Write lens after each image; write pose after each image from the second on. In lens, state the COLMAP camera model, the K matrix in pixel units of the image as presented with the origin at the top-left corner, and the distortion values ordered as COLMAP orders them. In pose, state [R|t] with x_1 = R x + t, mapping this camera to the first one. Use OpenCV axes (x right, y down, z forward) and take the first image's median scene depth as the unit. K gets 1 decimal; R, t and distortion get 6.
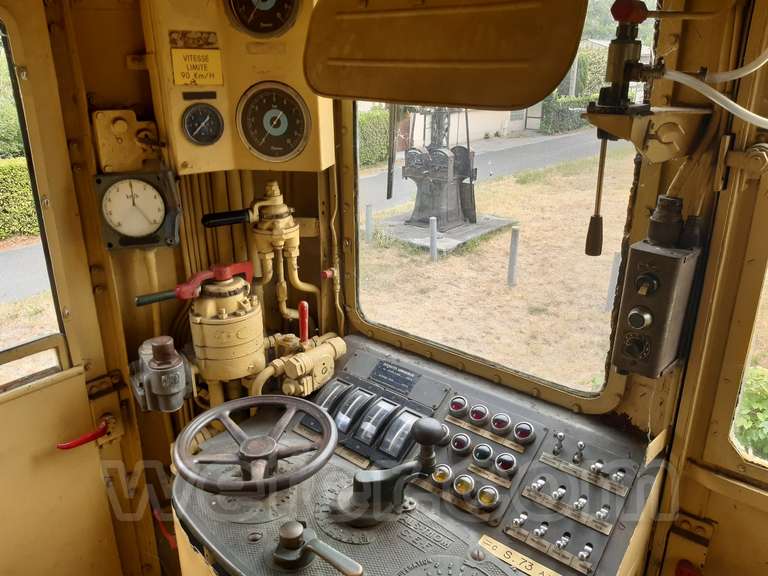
lens RADIAL K [[599.1, 0, 383.5], [0, 599.1, 280.5], [0, 0, 1]] dist [0.072098, -0.146822]
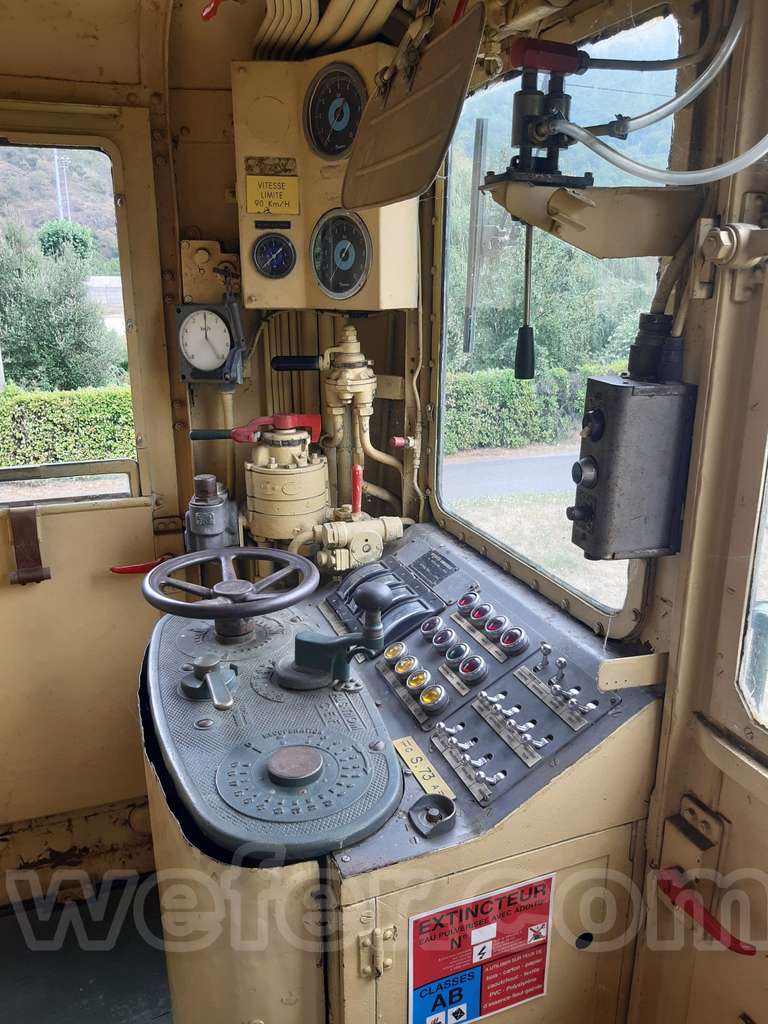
lens RADIAL K [[798.8, 0, 386.6], [0, 798.8, 508.0], [0, 0, 1]] dist [0.072098, -0.146822]
pose [[0.869062, 0.144177, -0.473228, 0.477186], [-0.174888, 0.984359, -0.021271, 0.118810], [0.462759, 0.101248, 0.880683, 0.010147]]
